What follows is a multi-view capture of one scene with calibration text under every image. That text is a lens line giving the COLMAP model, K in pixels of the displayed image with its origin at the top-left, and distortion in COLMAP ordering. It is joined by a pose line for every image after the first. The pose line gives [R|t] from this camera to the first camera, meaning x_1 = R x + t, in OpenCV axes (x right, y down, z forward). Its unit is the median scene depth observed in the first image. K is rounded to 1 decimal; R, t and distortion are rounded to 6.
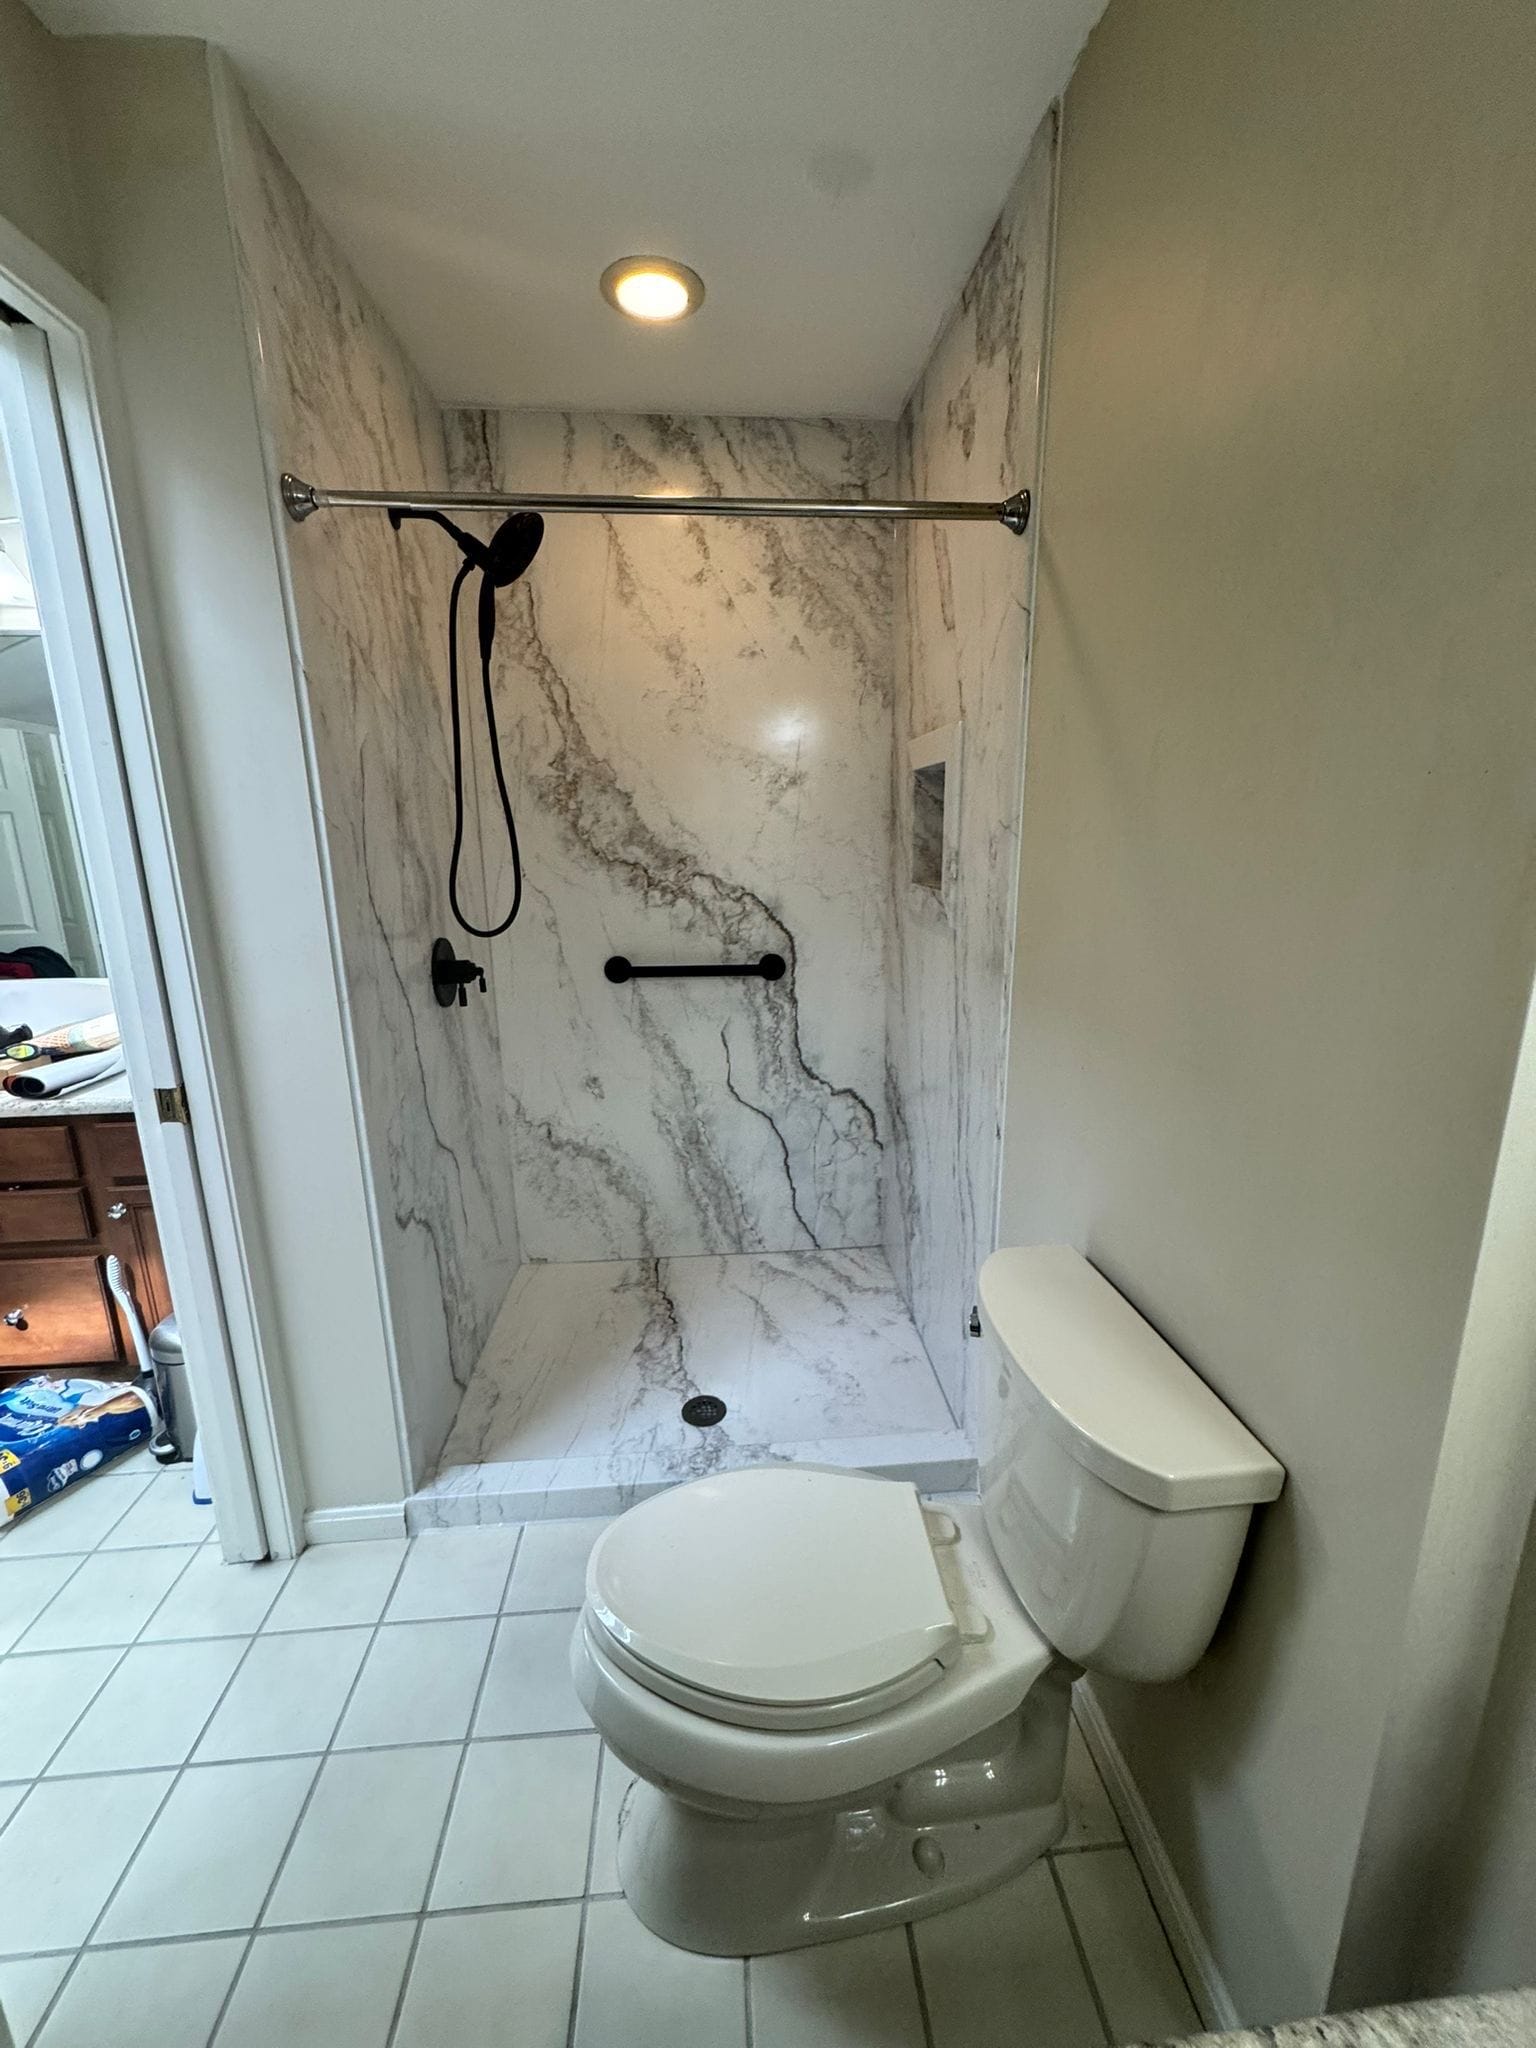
lens RADIAL K [[815.9, 0, 764.0], [0, 815.9, 1020.2], [0, 0, 1]] dist [-0.003173, 0.000300]
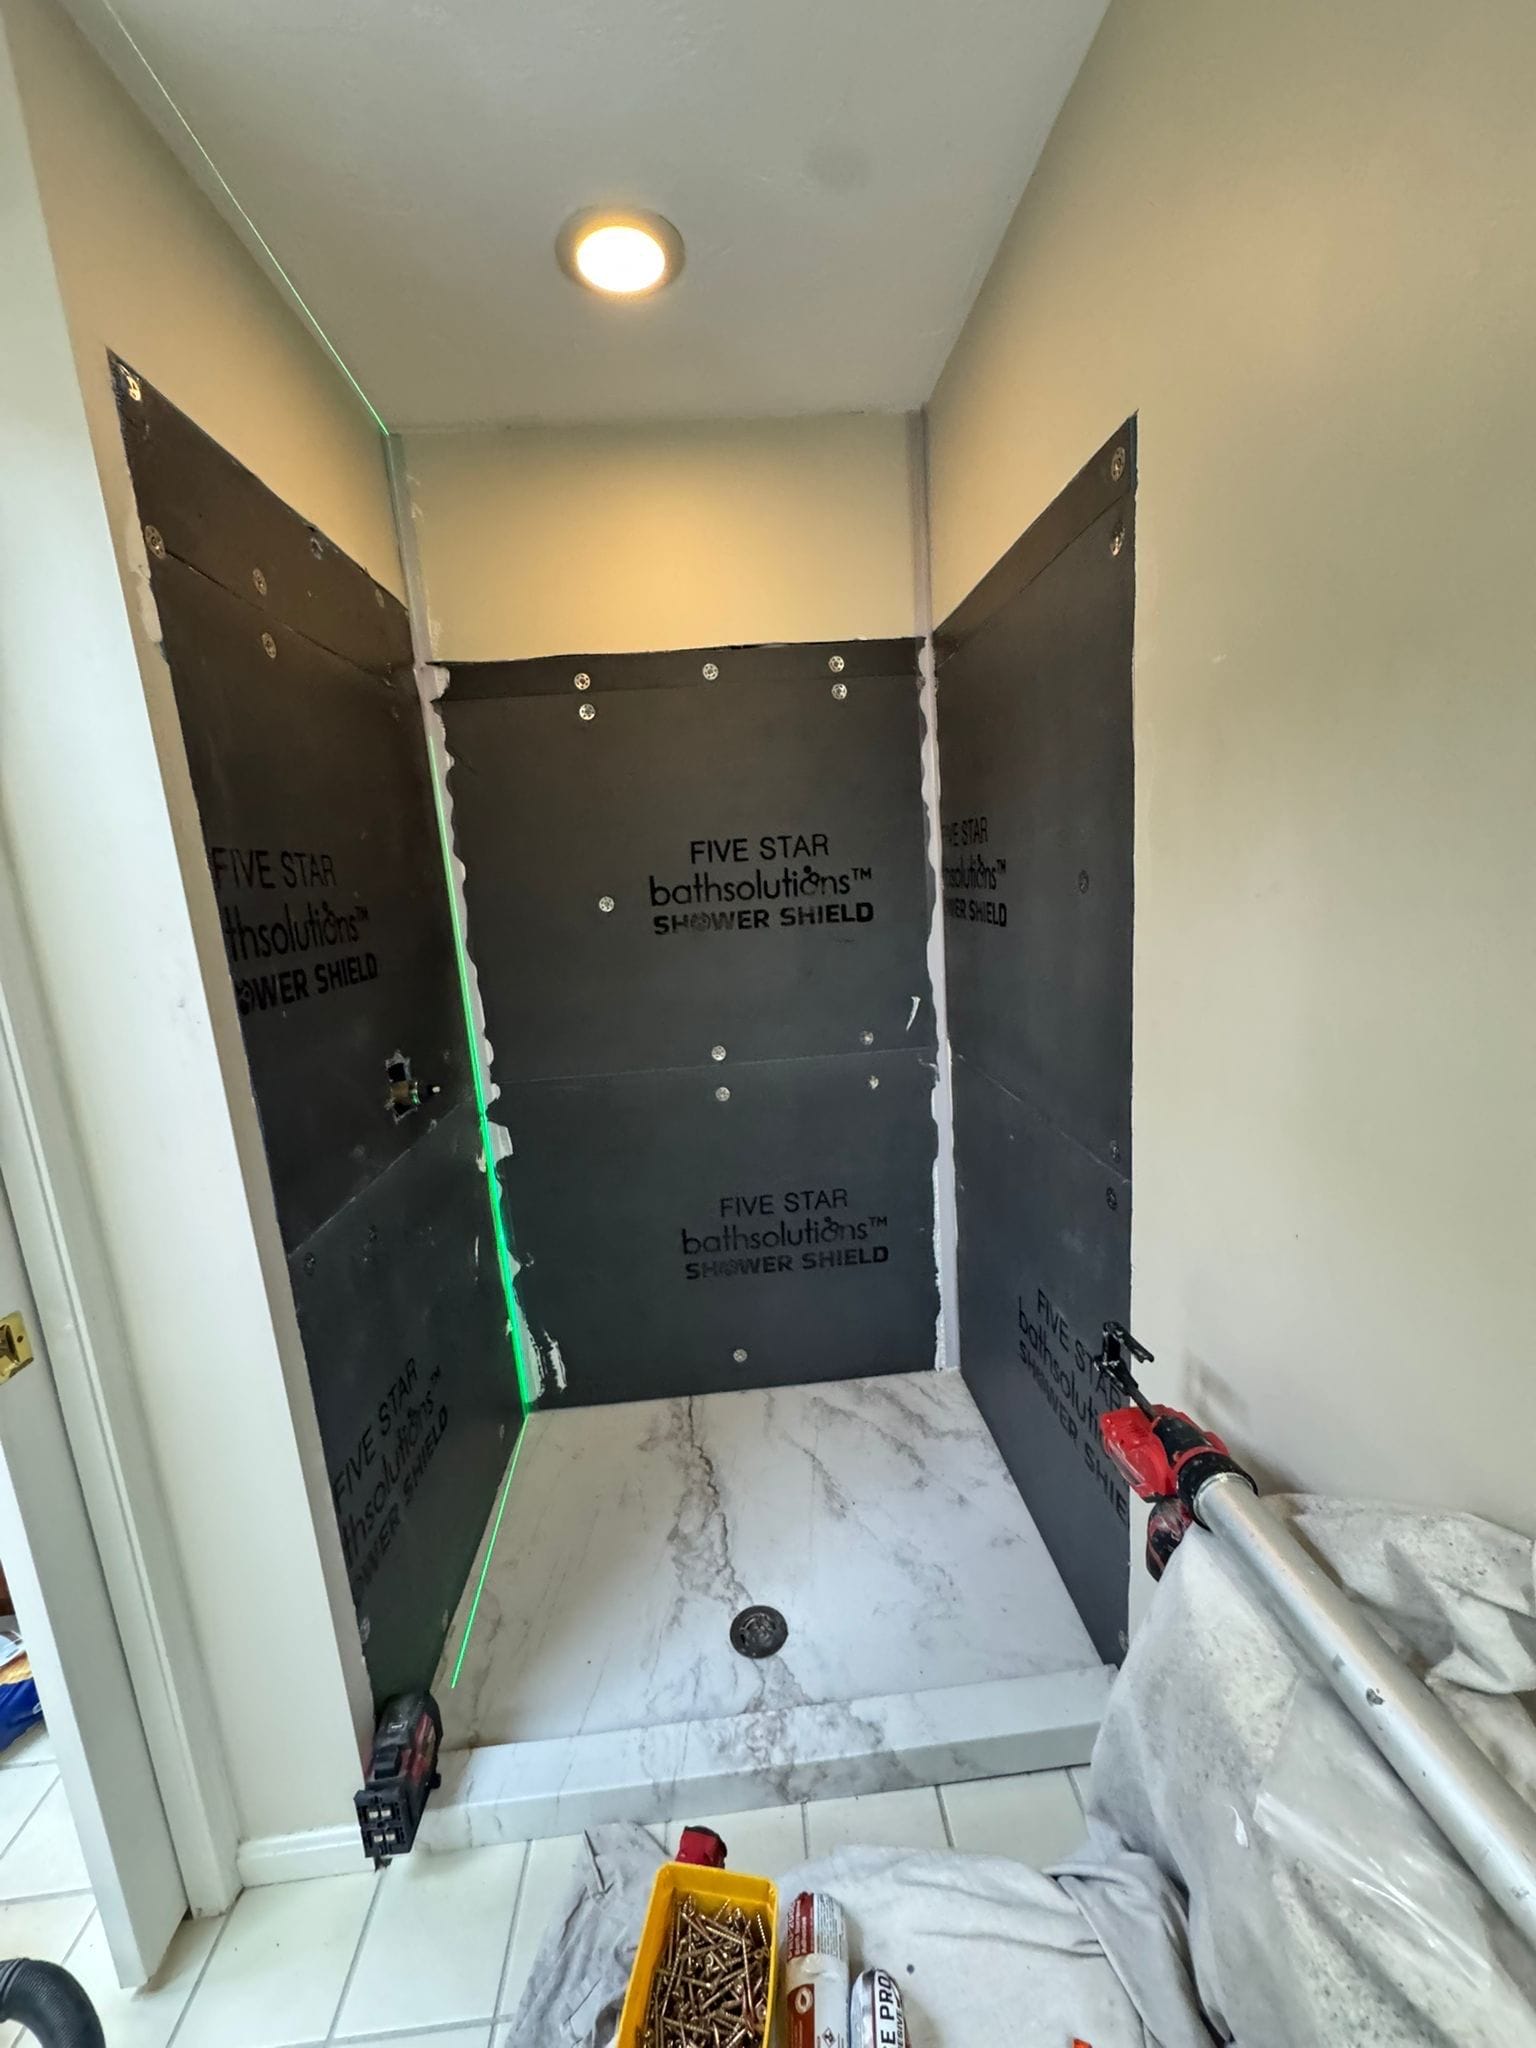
lens RADIAL K [[815.9, 0, 765.8], [0, 815.9, 1019.2], [0, 0, 1]] dist [-0.003173, 0.000300]
pose [[0.998065, -0.057881, -0.022728, -0.014451], [0.056701, 0.997162, -0.049528, -0.067538], [0.025531, 0.048143, 0.998514, 0.178463]]
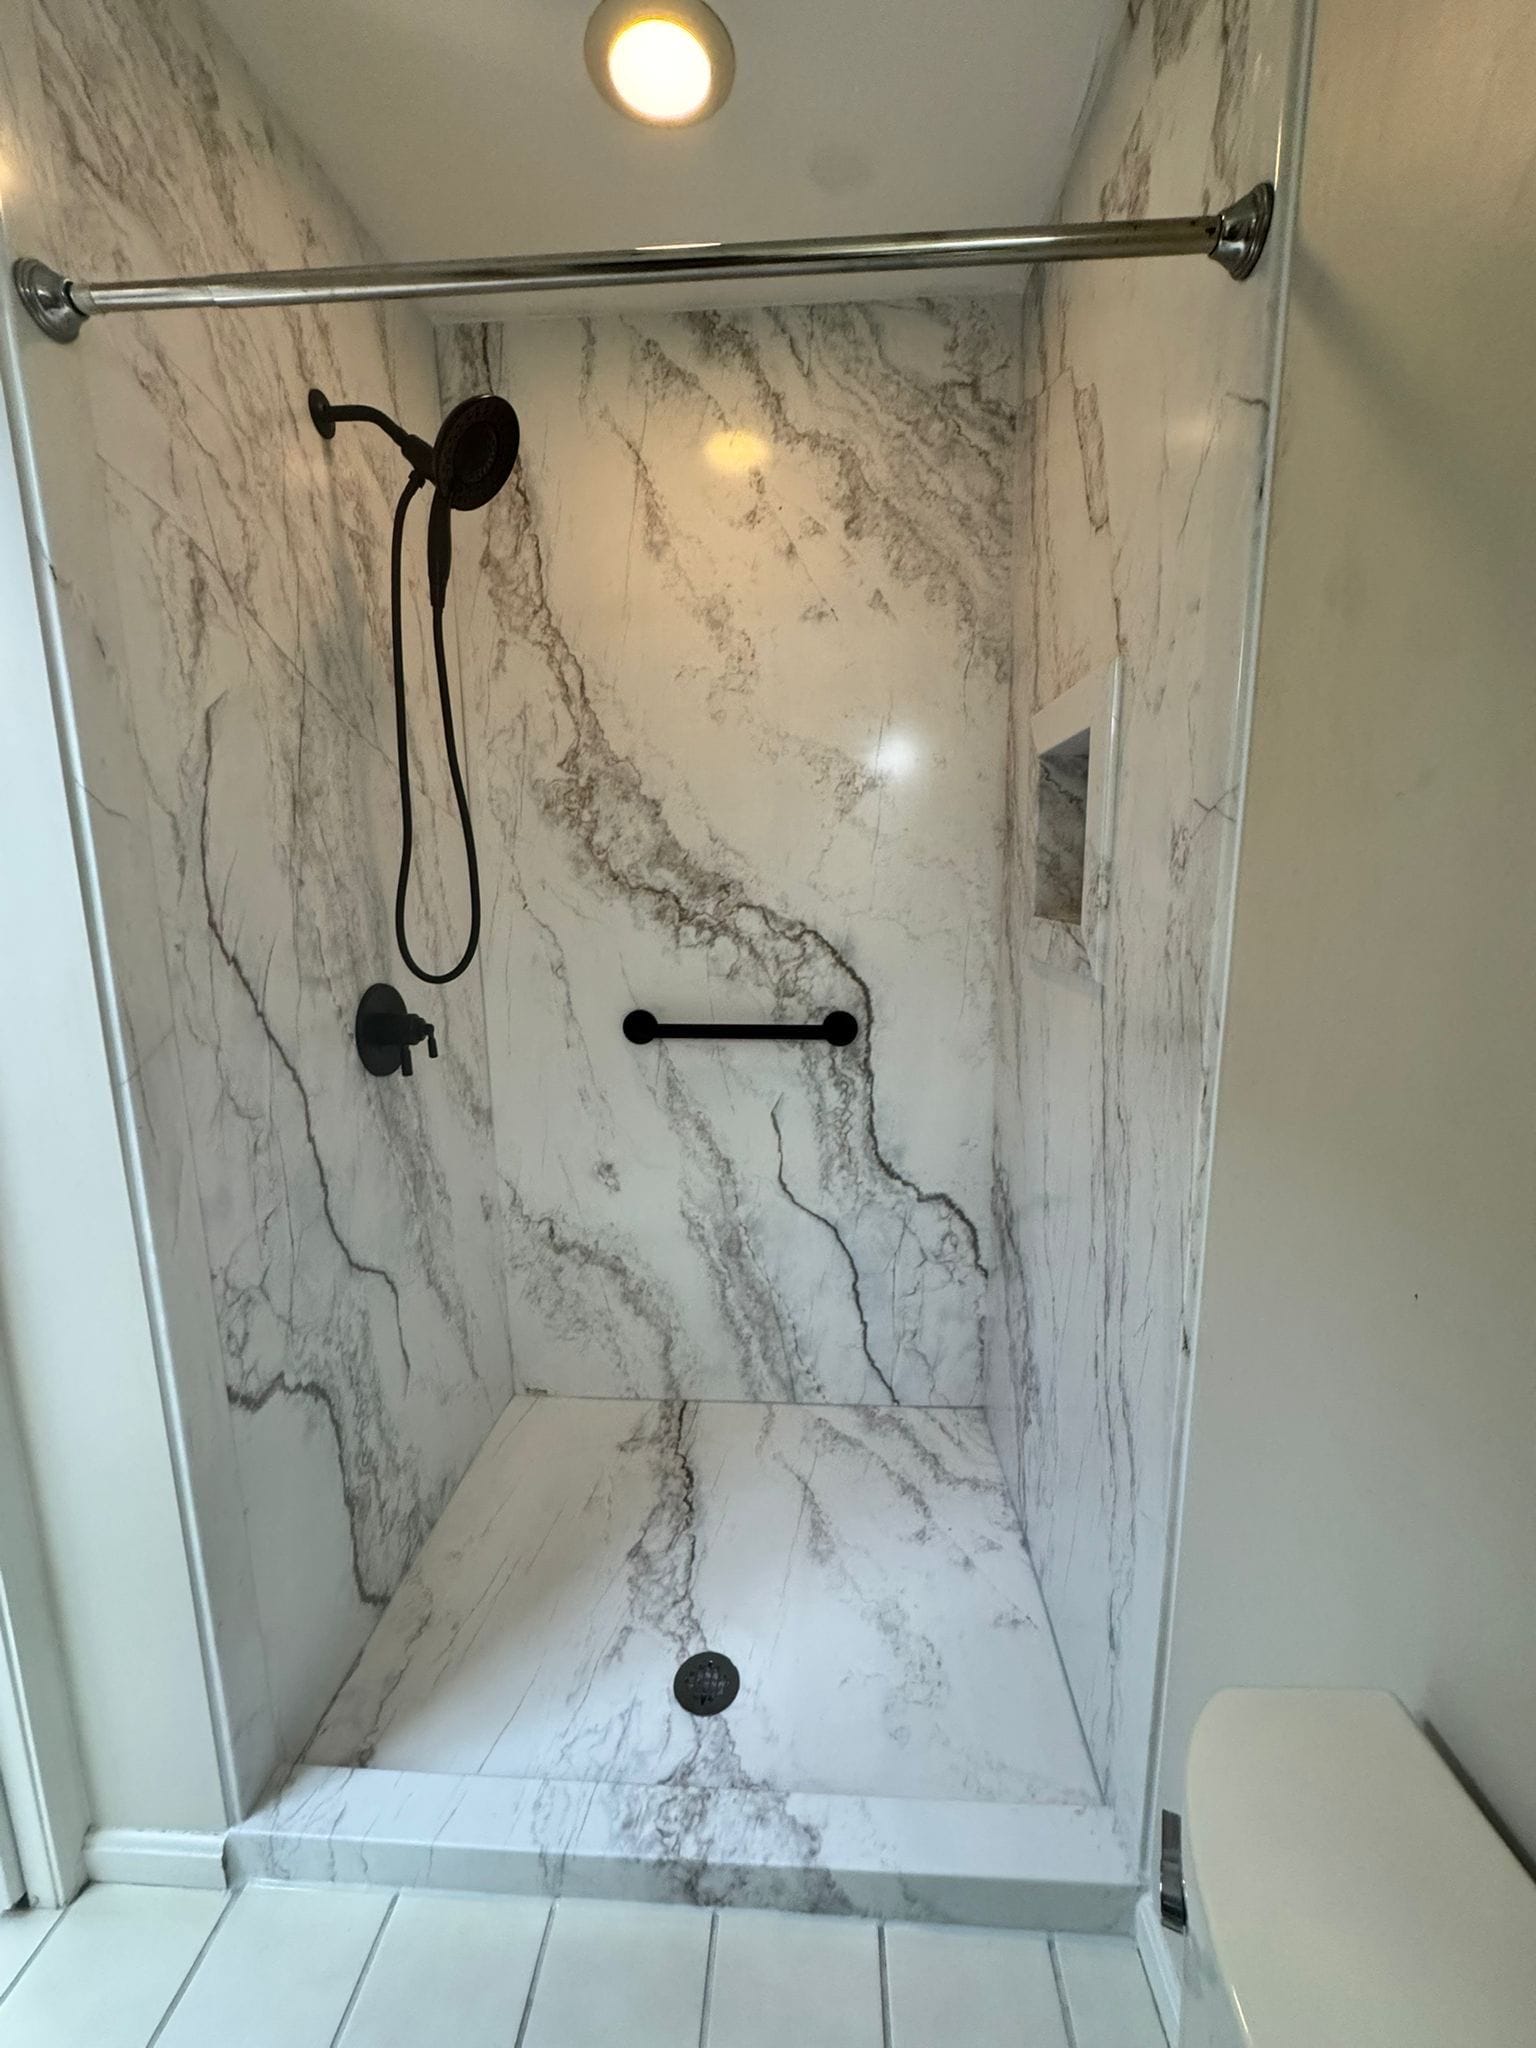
lens RADIAL K [[815.9, 0, 765.9], [0, 815.9, 1020.4], [0, 0, 1]] dist [-0.003173, 0.000300]
pose [[0.990562, 0.023918, -0.134961, 0.051343], [-0.031242, 0.998137, -0.052413, -0.036304], [0.133456, 0.056134, 0.989464, 0.289290]]
